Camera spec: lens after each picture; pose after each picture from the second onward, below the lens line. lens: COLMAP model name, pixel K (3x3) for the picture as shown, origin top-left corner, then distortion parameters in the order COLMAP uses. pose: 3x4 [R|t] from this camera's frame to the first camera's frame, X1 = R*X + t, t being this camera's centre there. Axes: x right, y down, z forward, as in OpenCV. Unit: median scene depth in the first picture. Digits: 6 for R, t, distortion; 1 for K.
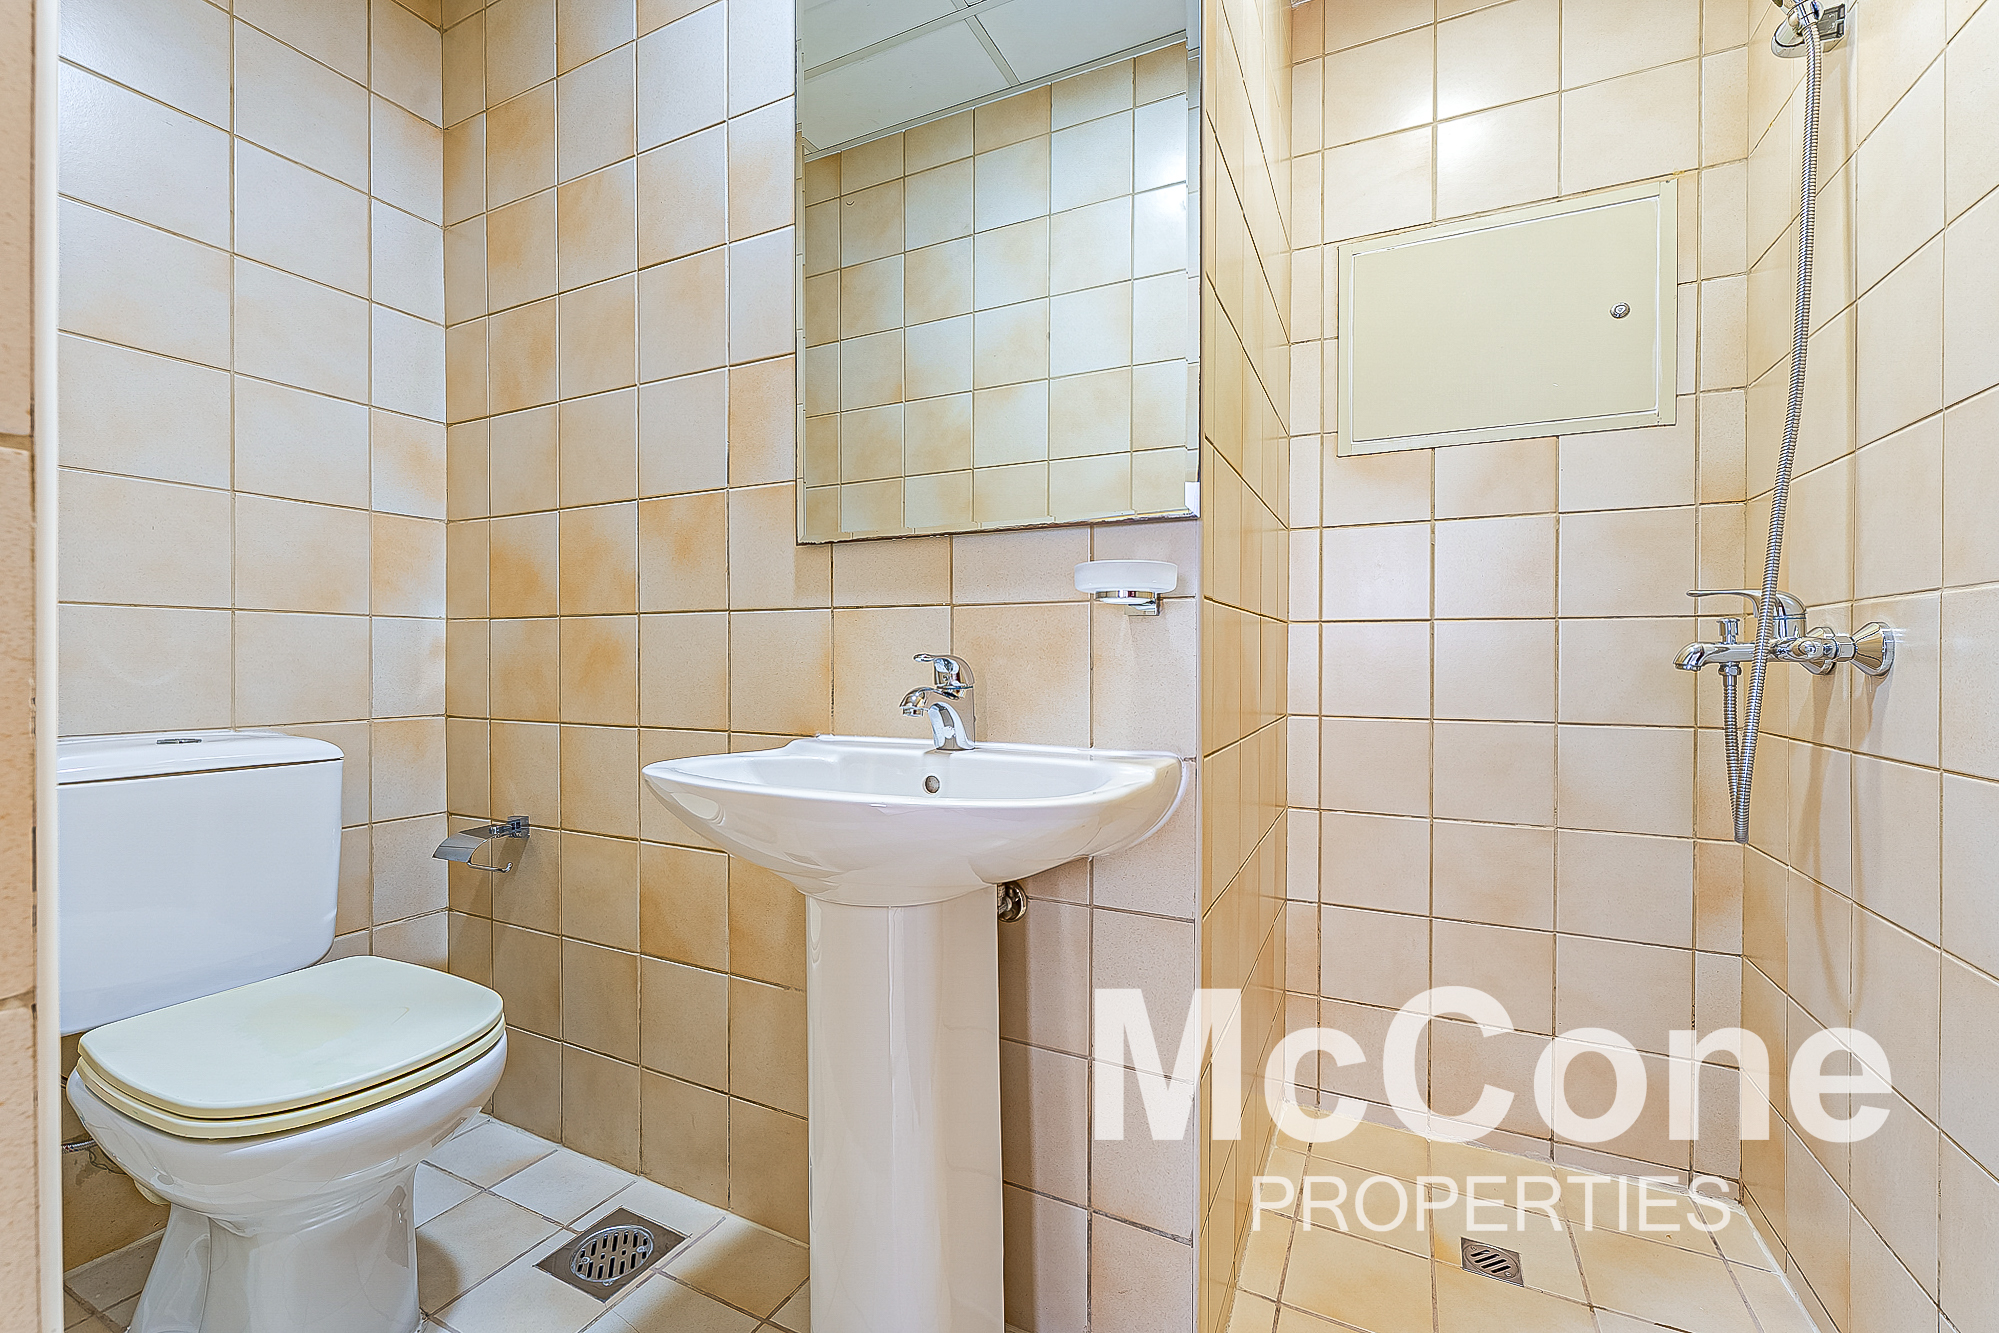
lens RADIAL K [[821.7, 0, 994.5], [0, 821.7, 664.8], [0, 0, 1]] dist [0.002276, -0.001058]
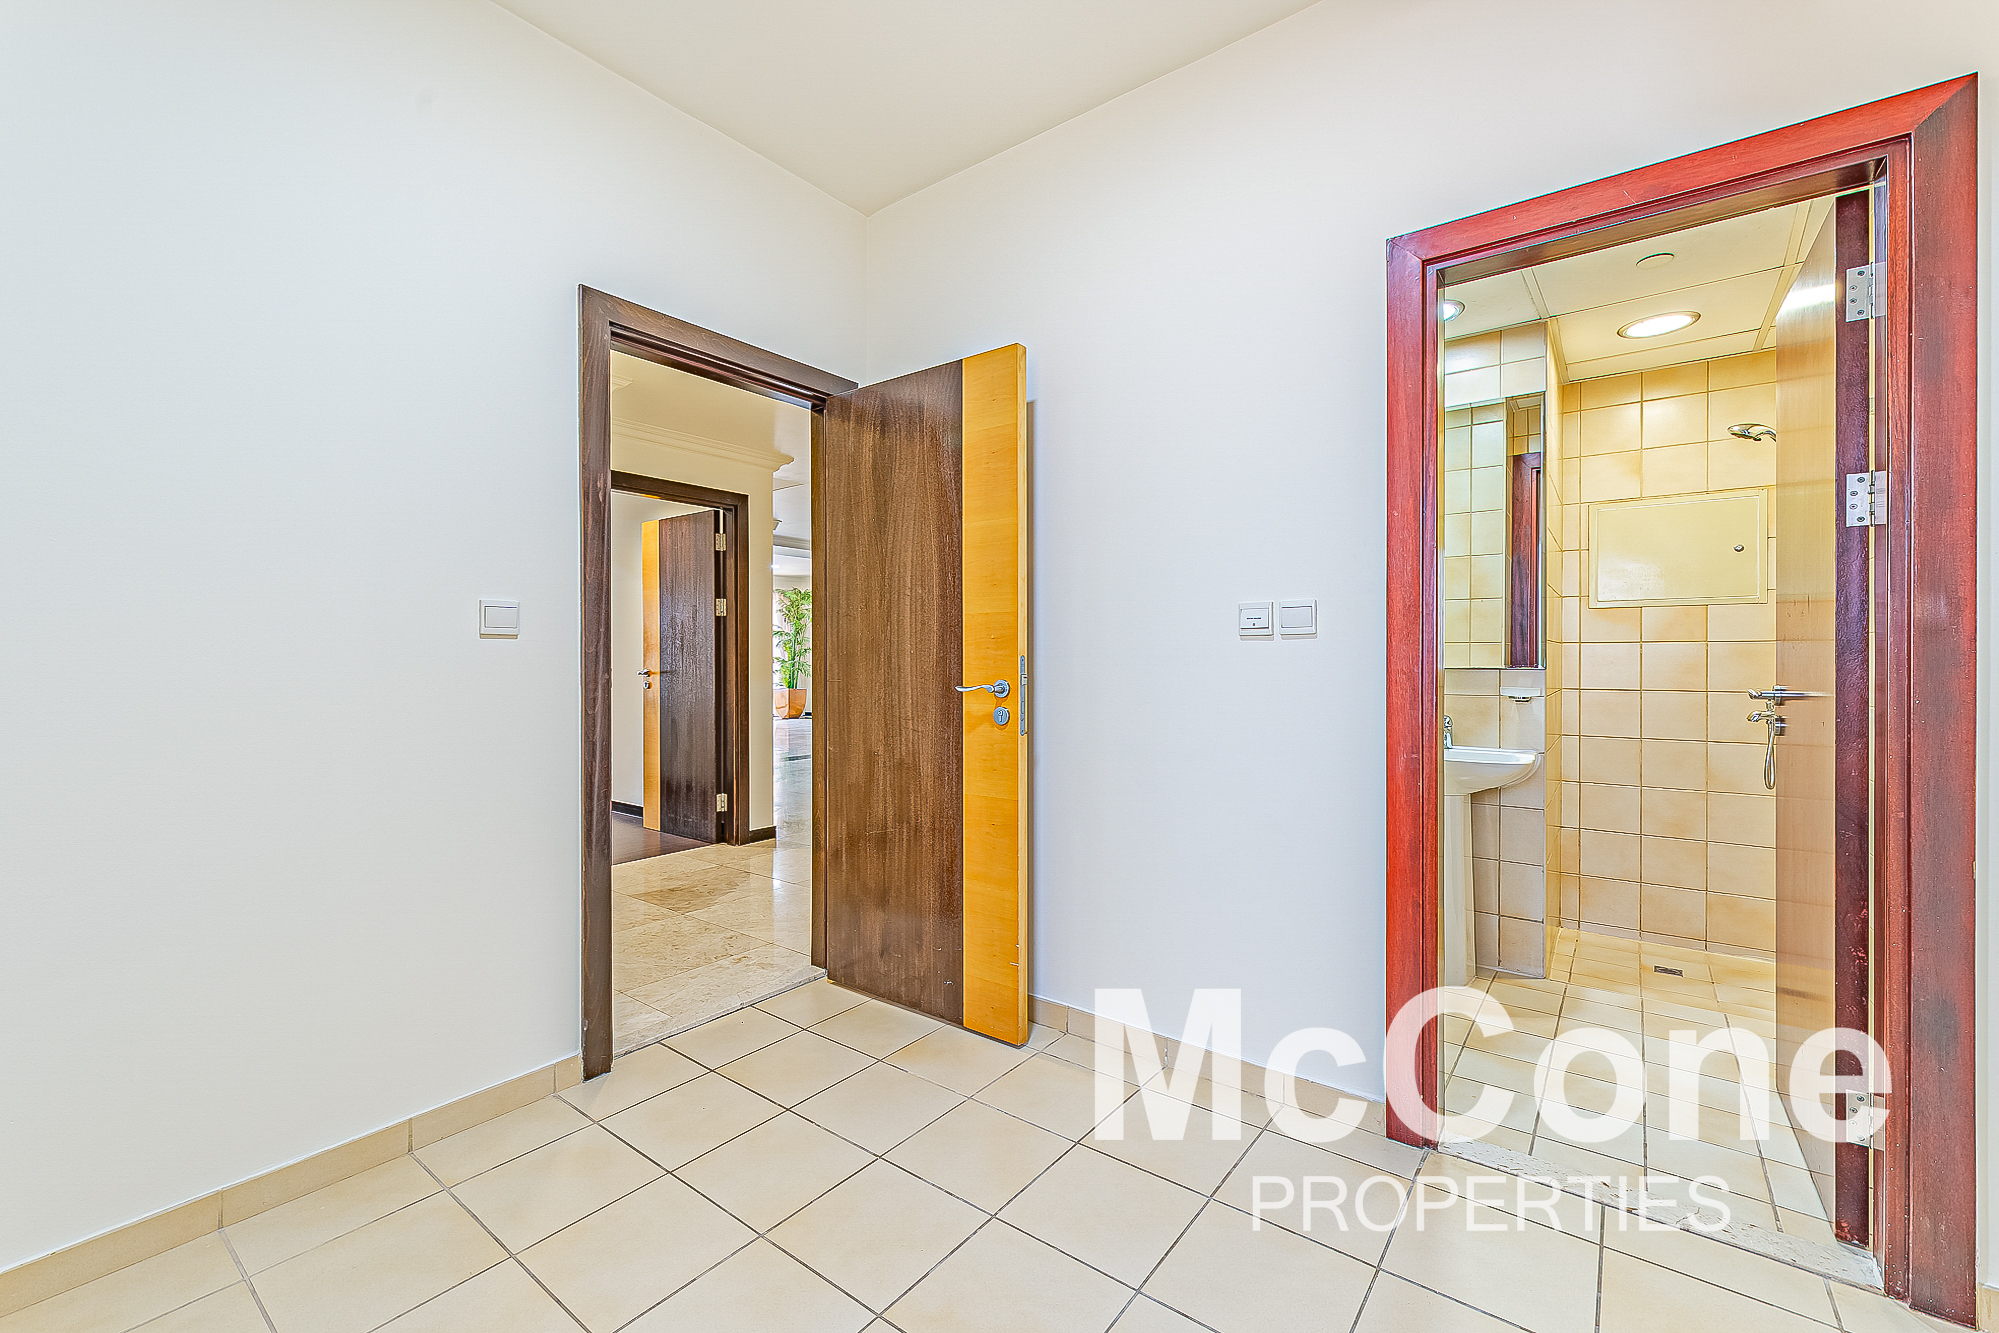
lens RADIAL K [[821.7, 0, 1006.3], [0, 821.7, 664.6], [0, 0, 1]] dist [0.002276, -0.001058]
pose [[0.982043, -0.002578, -0.188642, -0.680939], [0.001885, 0.999991, -0.003850, -0.121493], [0.188650, 0.003425, 0.982038, -1.406043]]
